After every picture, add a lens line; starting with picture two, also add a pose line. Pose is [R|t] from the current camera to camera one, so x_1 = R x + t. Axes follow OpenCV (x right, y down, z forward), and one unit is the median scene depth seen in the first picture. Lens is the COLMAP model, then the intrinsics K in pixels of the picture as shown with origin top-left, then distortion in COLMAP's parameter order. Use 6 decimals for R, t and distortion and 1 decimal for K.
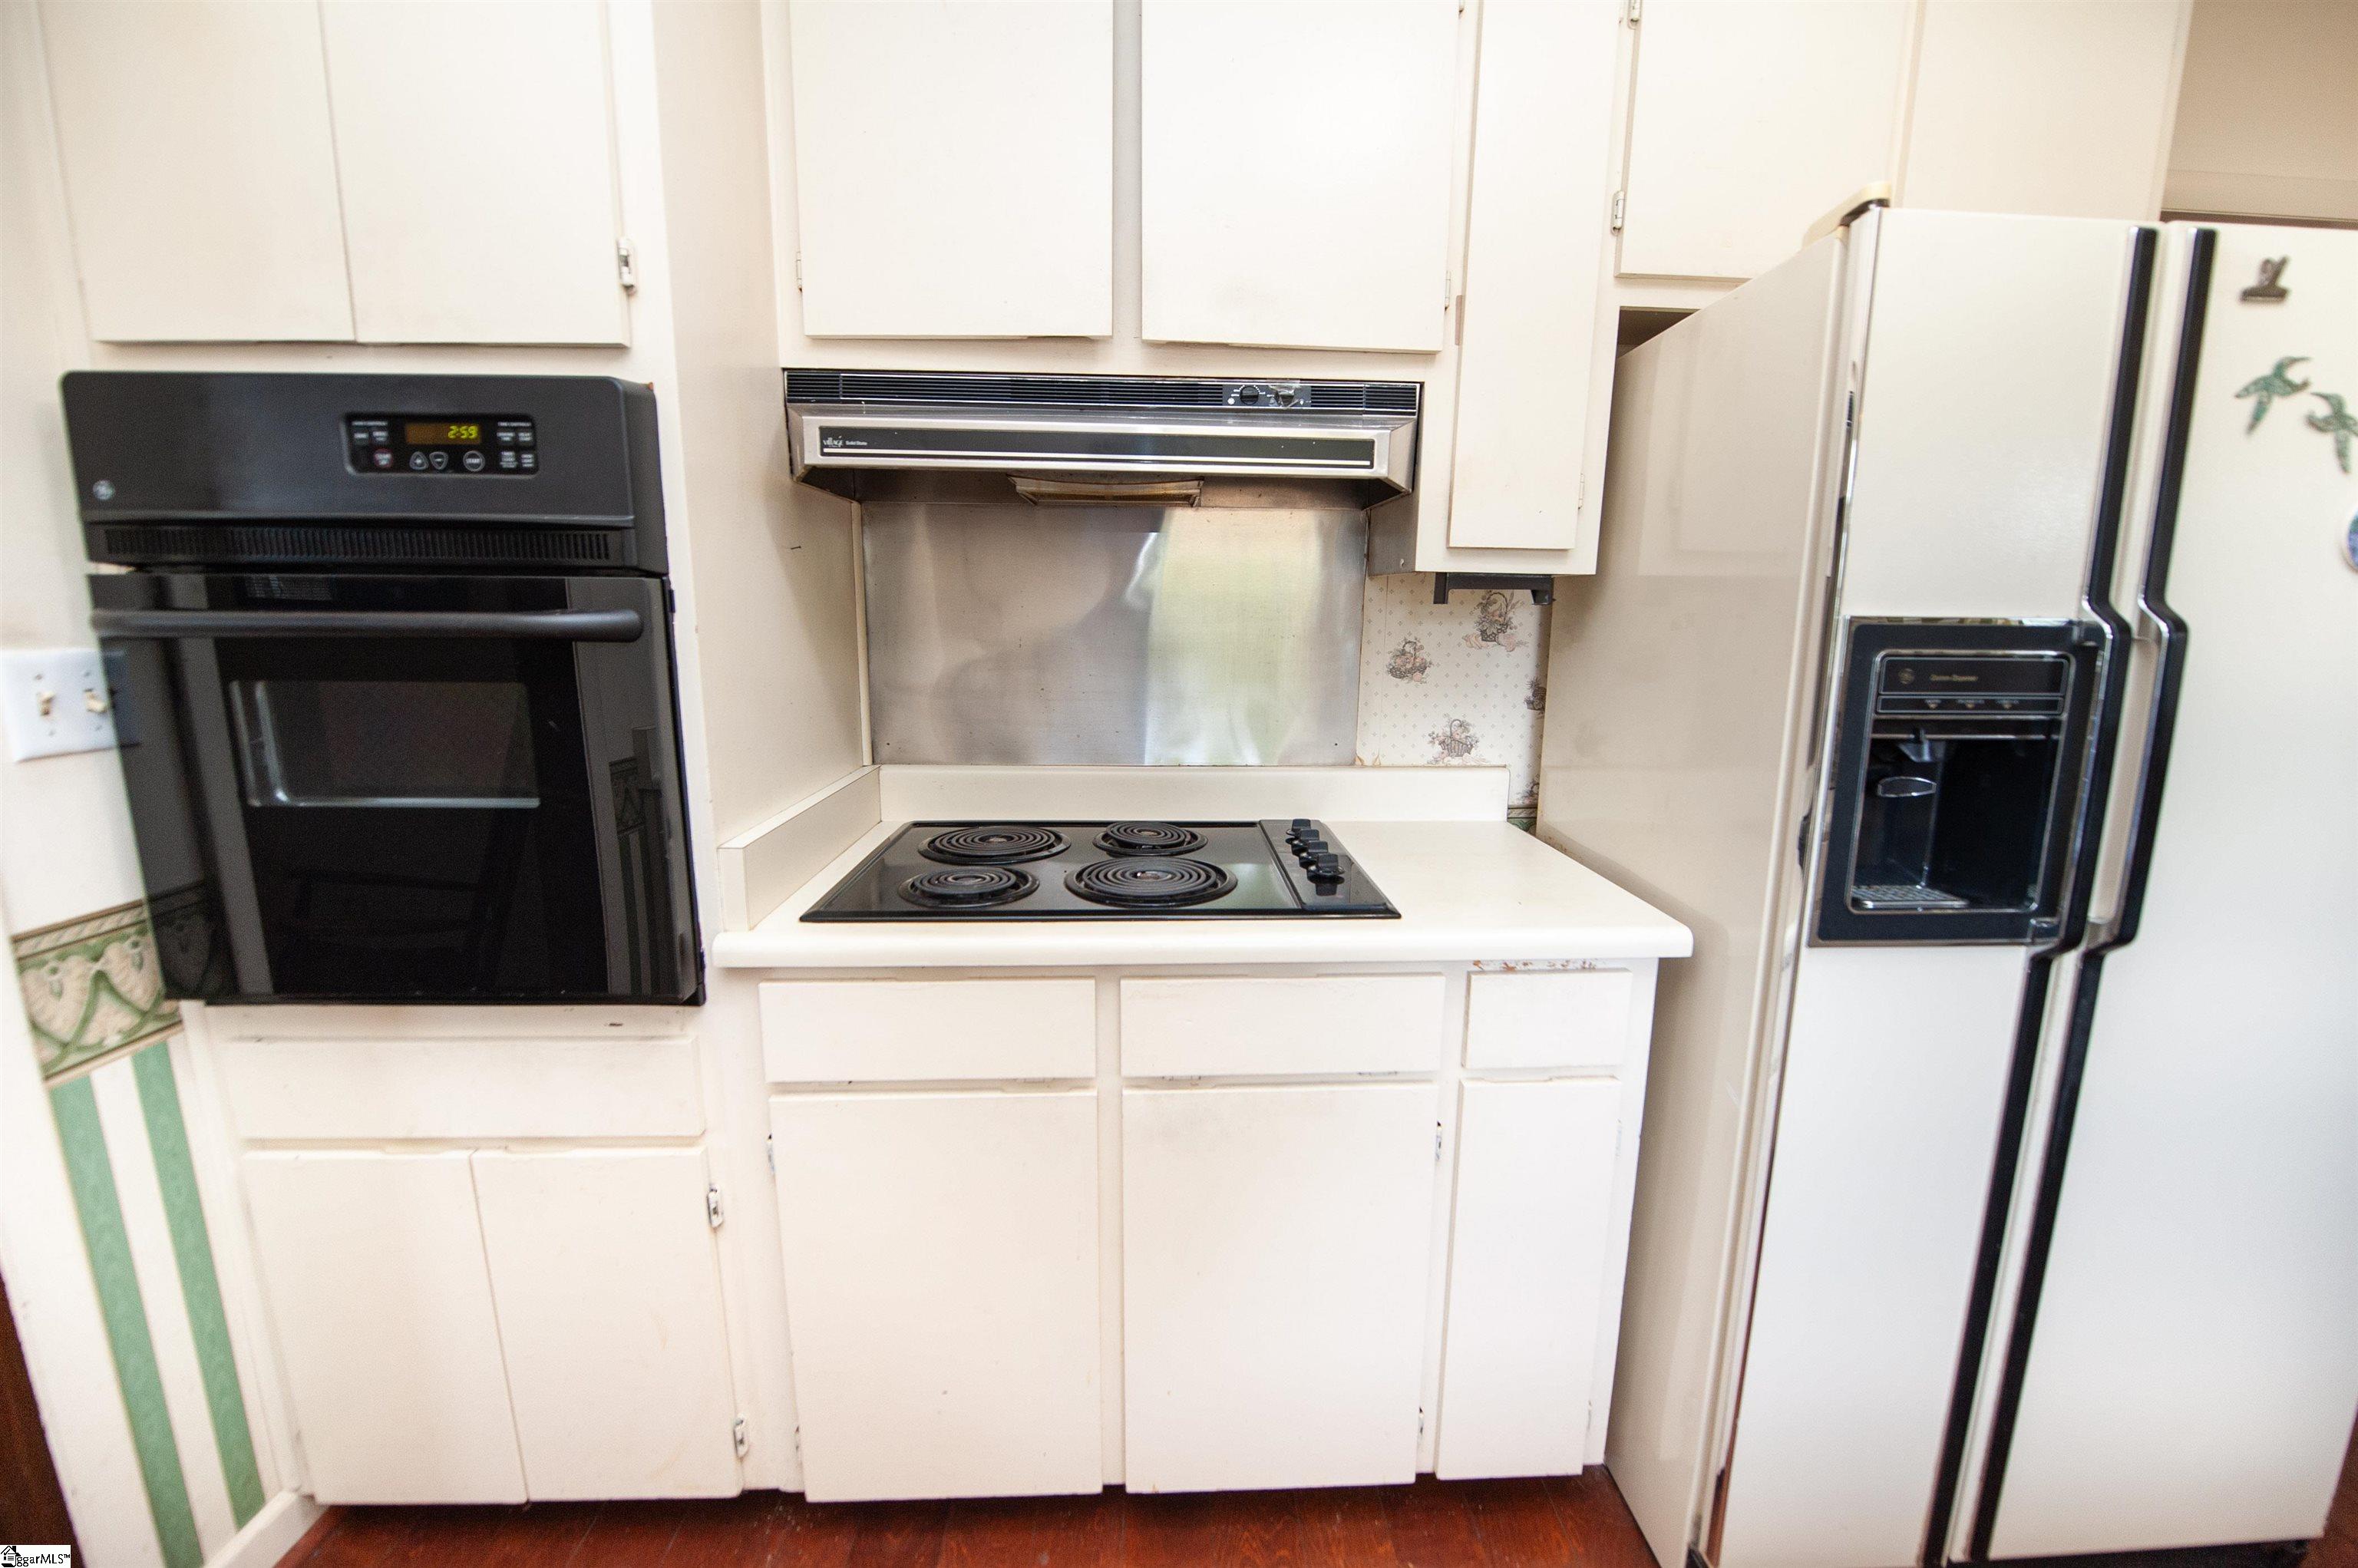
lens RADIAL K [[949.6, 0, 1186.4], [0, 949.6, 787.5], [0, 0, 1]] dist [-0.020522, 0.000047]
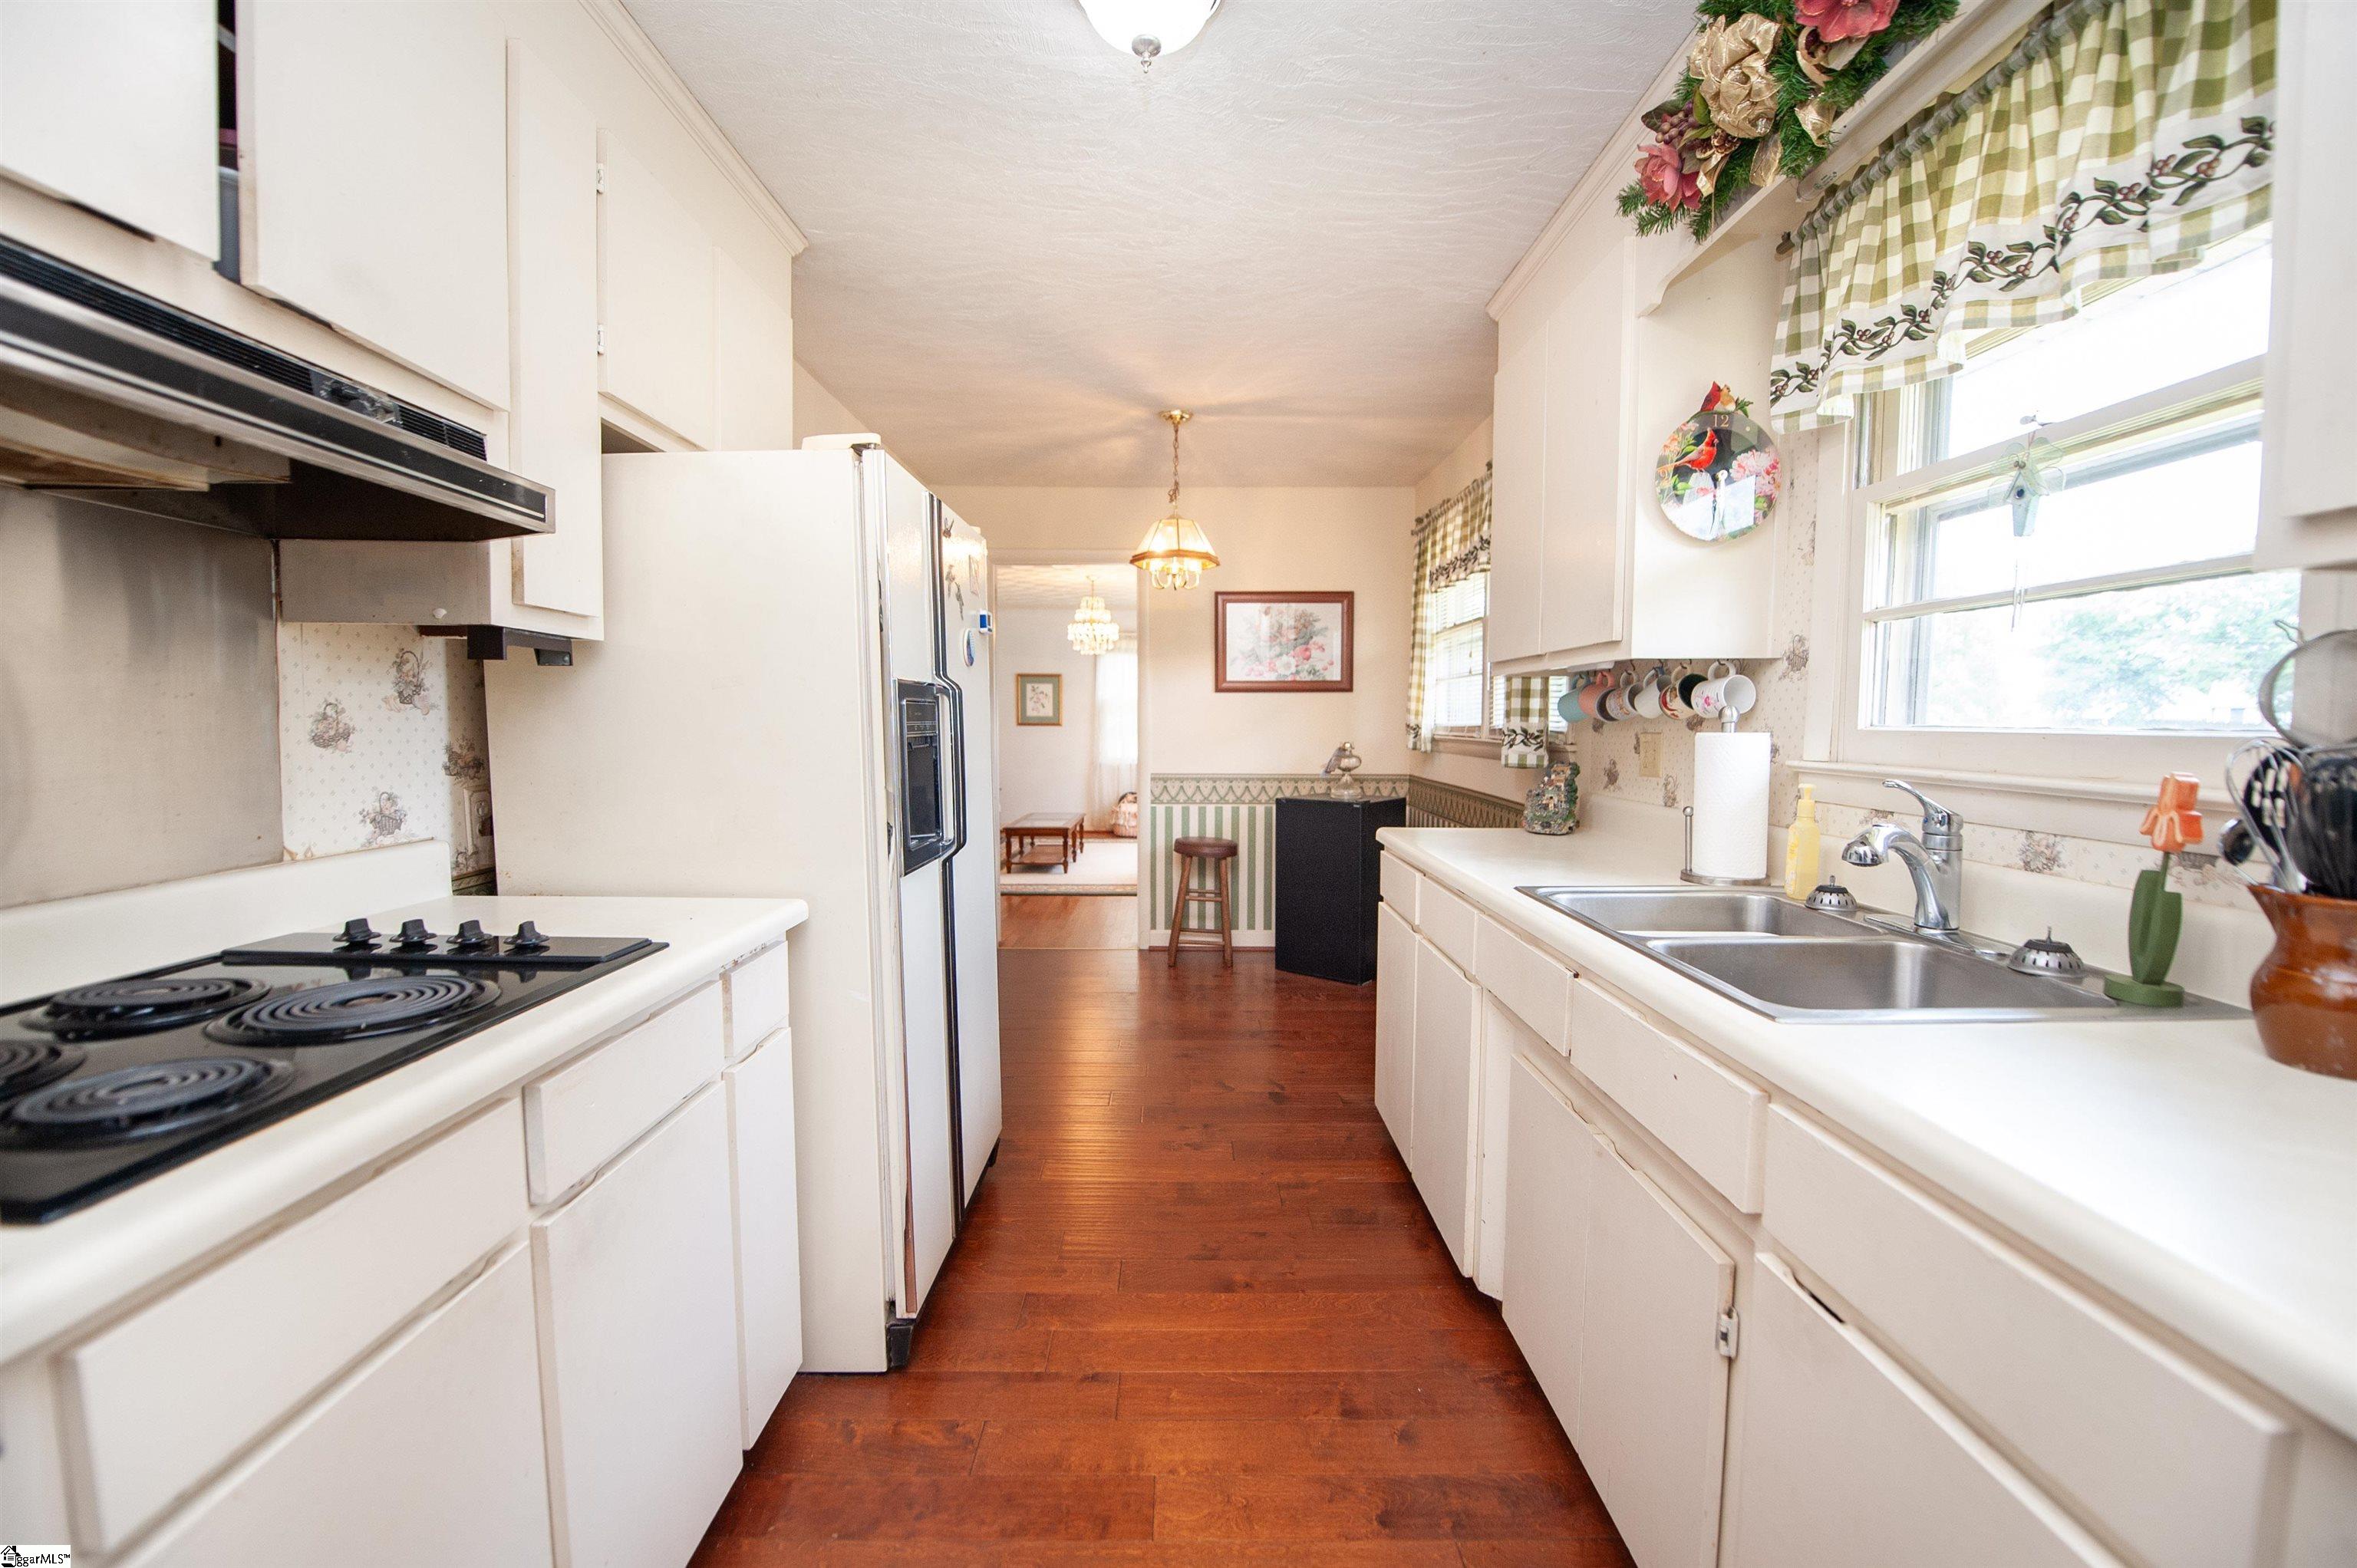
lens RADIAL K [[949.1, 0, 1167.3], [0, 949.1, 786.2], [0, 0, 1]] dist [-0.020522, 0.000047]
pose [[0.050823, -0.075247, 0.995869, -0.547886], [0.170448, 0.983181, 0.065589, -0.010676], [-0.984055, 0.166411, 0.062794, 0.236436]]
